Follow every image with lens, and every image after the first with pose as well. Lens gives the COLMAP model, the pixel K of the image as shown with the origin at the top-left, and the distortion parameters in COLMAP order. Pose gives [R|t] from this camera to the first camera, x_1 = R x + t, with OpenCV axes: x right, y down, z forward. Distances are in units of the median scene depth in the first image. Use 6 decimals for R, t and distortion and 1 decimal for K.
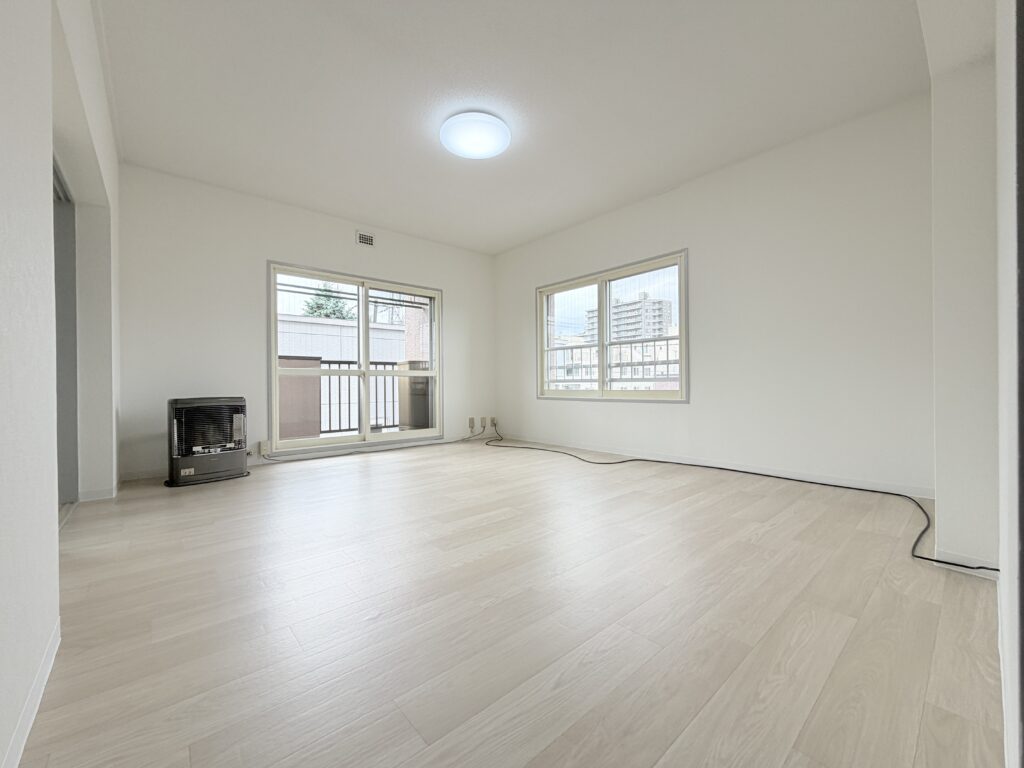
lens RADIAL K [[410.0, 0, 513.7], [0, 410.0, 384.2], [0, 0, 1]] dist [0.001114, -0.000479]
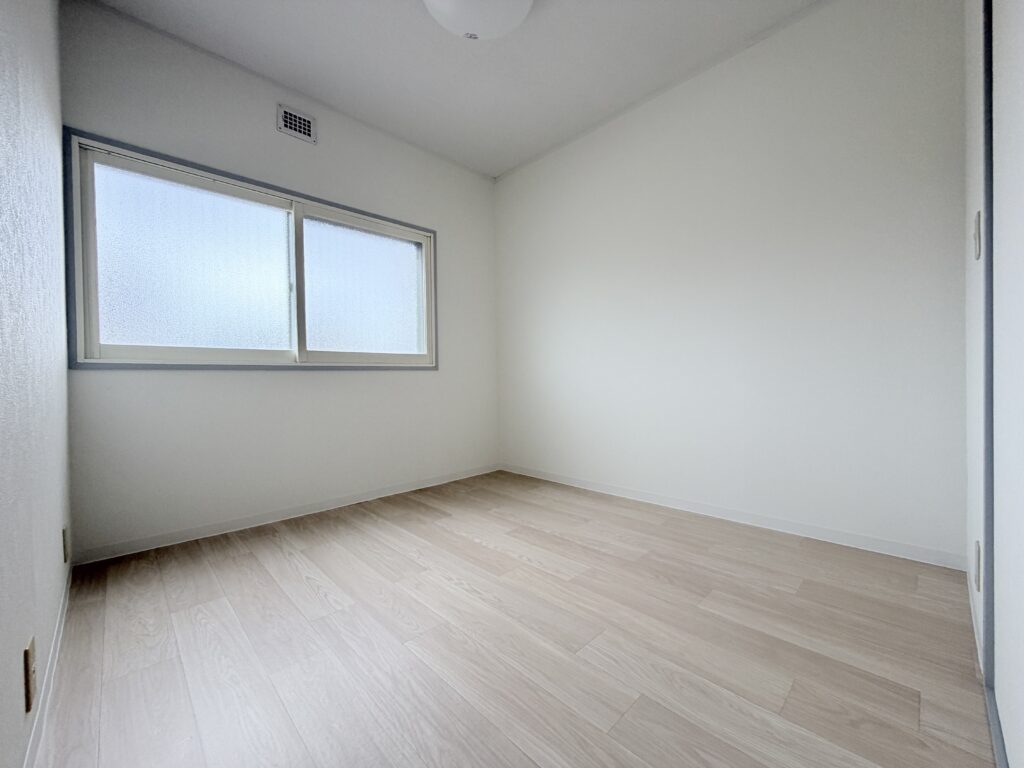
lens RADIAL K [[410.0, 0, 511.7], [0, 410.0, 383.6], [0, 0, 1]] dist [0.001114, -0.000479]
pose [[0.042984, 0.020386, -0.998868, 0.927526], [0.023261, 0.999500, 0.021400, -0.043043], [0.998805, -0.024155, 0.042488, 0.912131]]
